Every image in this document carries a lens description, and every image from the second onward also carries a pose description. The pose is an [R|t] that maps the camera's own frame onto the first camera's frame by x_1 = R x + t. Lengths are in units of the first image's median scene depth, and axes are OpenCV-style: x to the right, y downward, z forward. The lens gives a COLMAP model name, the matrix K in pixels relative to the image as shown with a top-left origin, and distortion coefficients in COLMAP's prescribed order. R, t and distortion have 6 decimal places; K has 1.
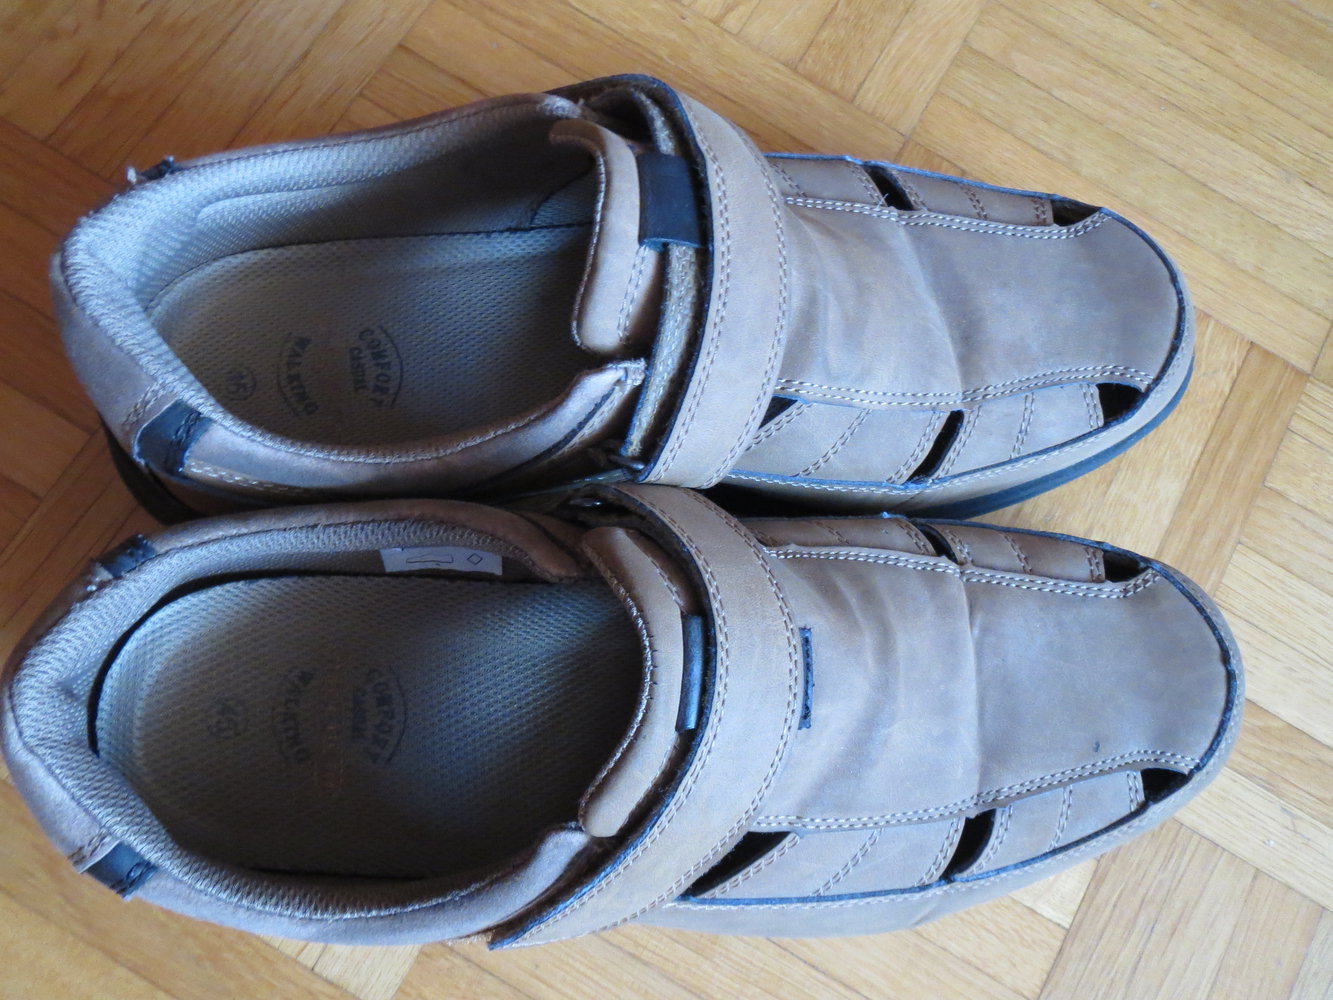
lens RADIAL K [[1104.7, 0, 666.5], [0, 1104.7, 500.0], [0, 0, 1]] dist [-0.020605, 0.006679]
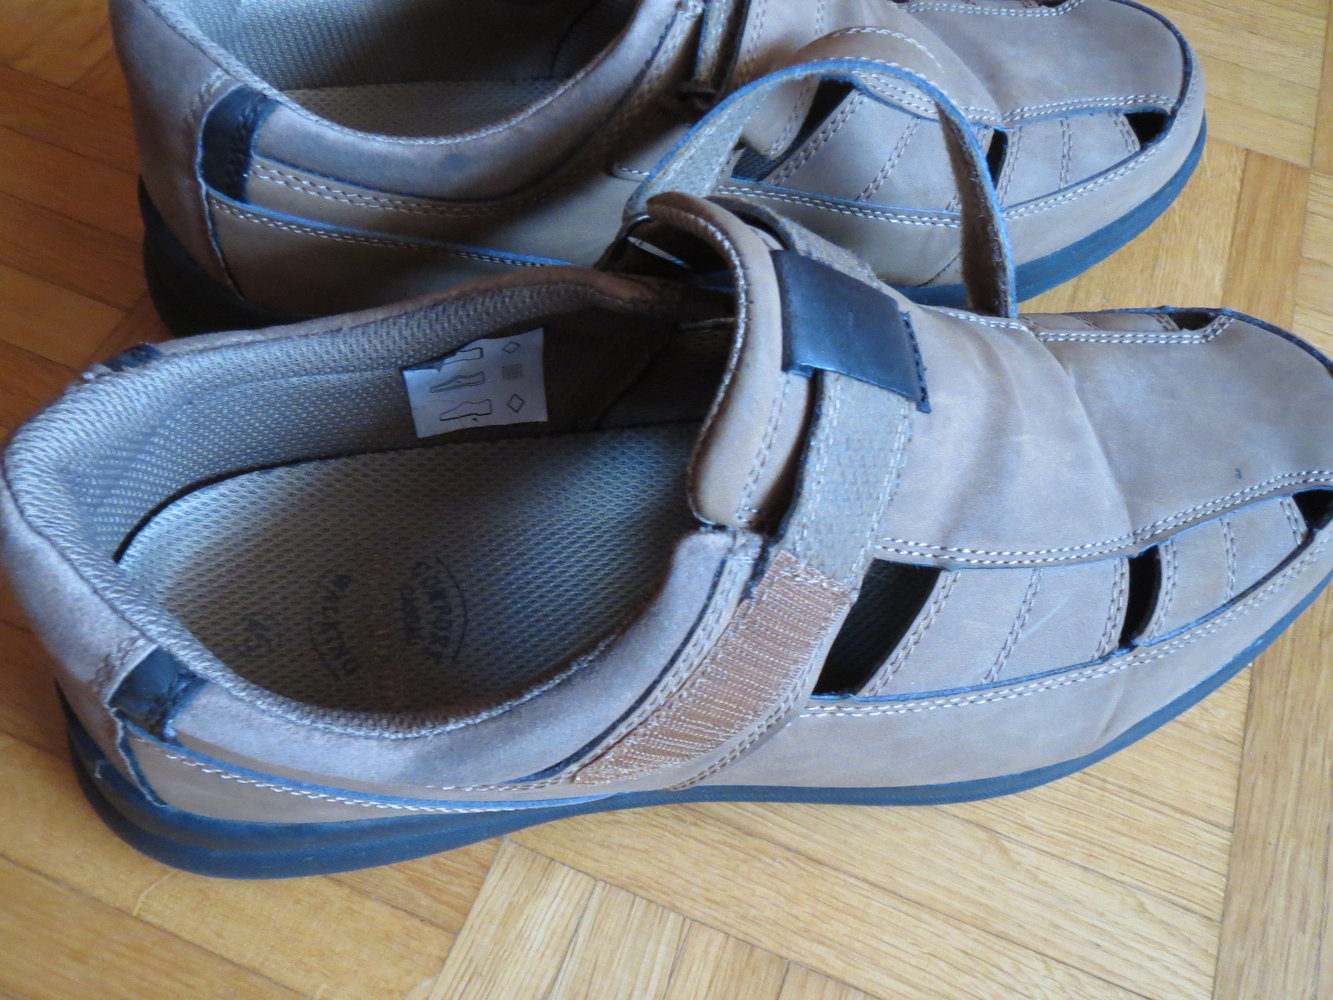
lens RADIAL K [[1104.7, 0, 666.5], [0, 1104.7, 500.0], [0, 0, 1]] dist [-0.020605, 0.006679]
pose [[0.979165, -0.189447, 0.073121, -0.140953], [0.201366, 0.952351, -0.229085, 0.372002], [-0.026238, 0.239036, 0.970656, 0.158360]]
